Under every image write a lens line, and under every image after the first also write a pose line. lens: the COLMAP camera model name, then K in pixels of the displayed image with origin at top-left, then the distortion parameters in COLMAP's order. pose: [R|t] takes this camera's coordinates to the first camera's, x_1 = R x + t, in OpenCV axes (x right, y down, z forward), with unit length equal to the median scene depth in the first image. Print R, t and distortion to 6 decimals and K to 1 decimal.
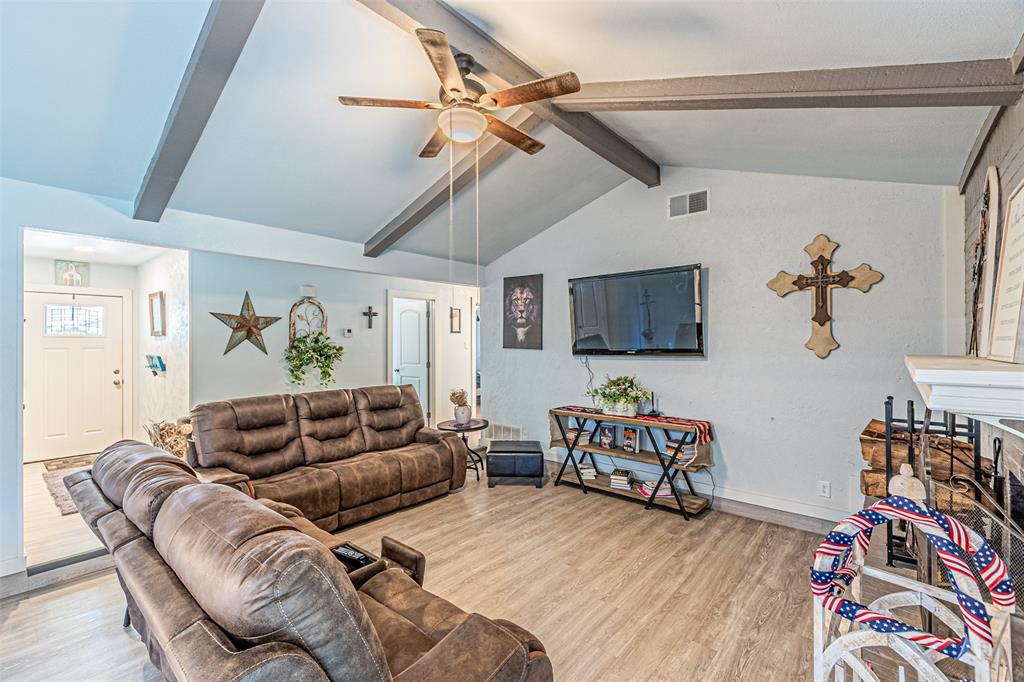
lens RADIAL K [[442.8, 0, 503.5], [0, 442.8, 340.1], [0, 0, 1]] dist [0.002267, 0.000395]
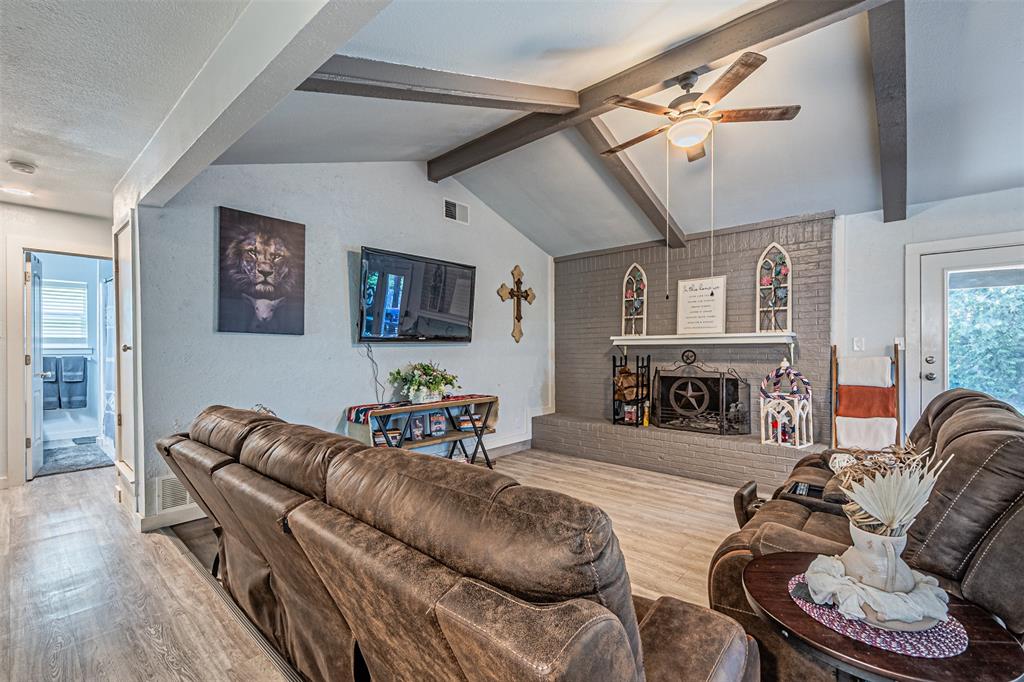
lens RADIAL K [[438.7, 0, 507.3], [0, 438.7, 346.5], [0, 0, 1]] dist [0.000305, -0.000177]
pose [[0.025216, 0.003057, 0.999677, -0.670152], [-0.001797, 0.999994, -0.003013, 0.046836], [-0.999680, -0.001720, 0.025222, 0.763813]]
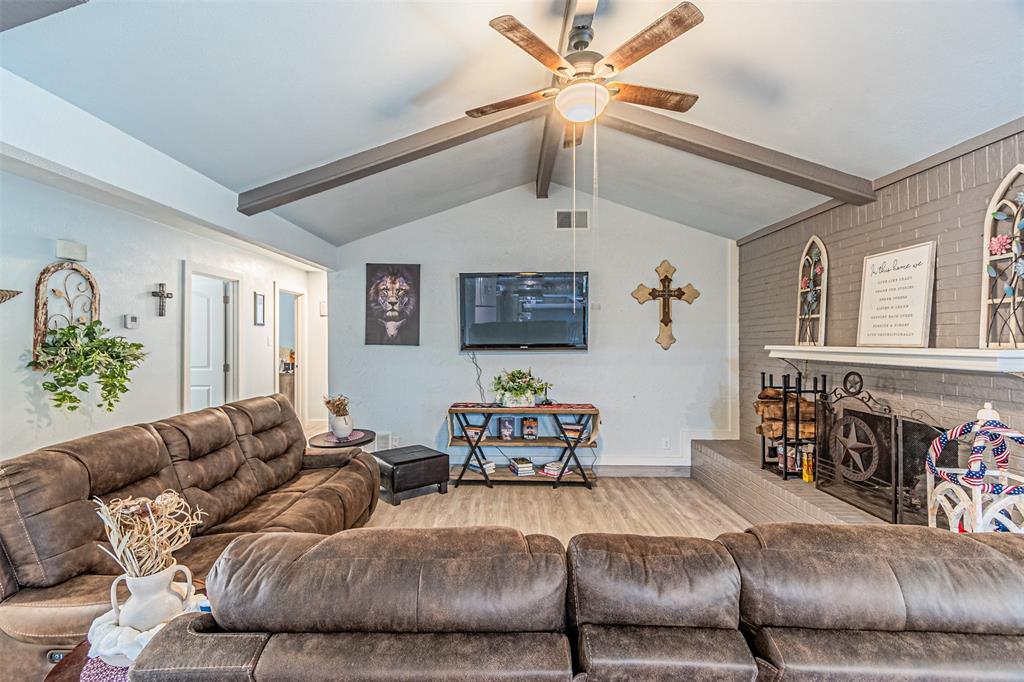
lens RADIAL K [[441.6, 0, 502.8], [0, 441.6, 333.3], [0, 0, 1]] dist [0.003571, -0.000345]
pose [[0.766884, 0.009452, 0.641716, -0.427761], [-0.004155, 0.999944, -0.009763, 0.004382], [-0.641772, 0.004821, 0.766880, 0.204594]]
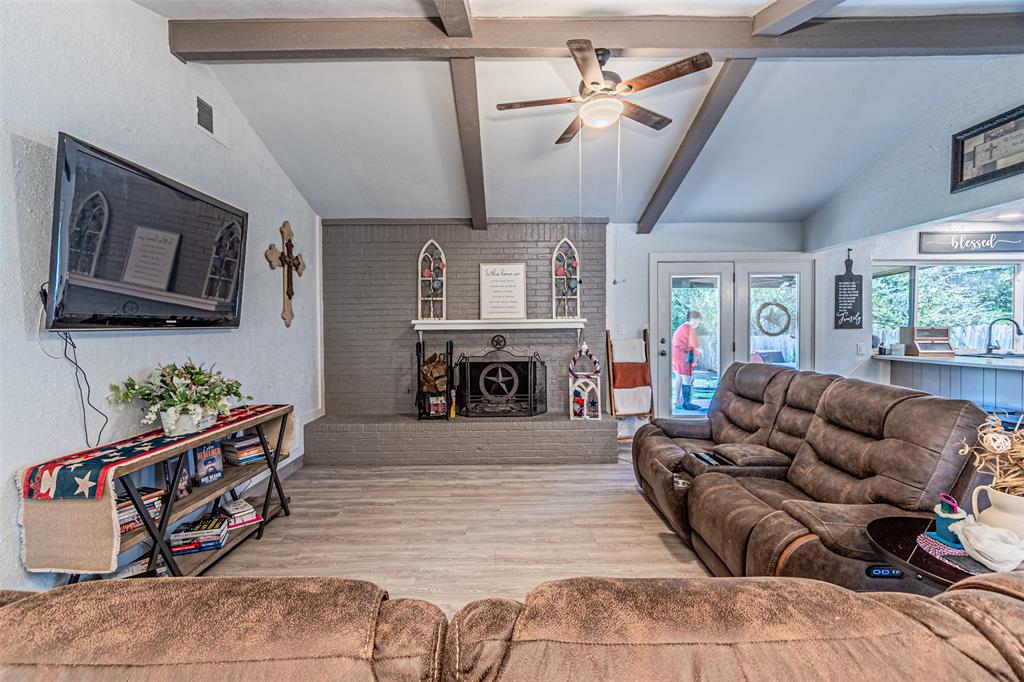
lens RADIAL K [[441.6, 0, 502.8], [0, 441.6, 333.3], [0, 0, 1]] dist [0.003571, -0.000345]
pose [[-0.648489, -0.006001, 0.761200, -0.419738], [0.002793, 0.999943, 0.010262, 0.036893], [-0.761219, 0.008781, -0.648436, 1.017787]]
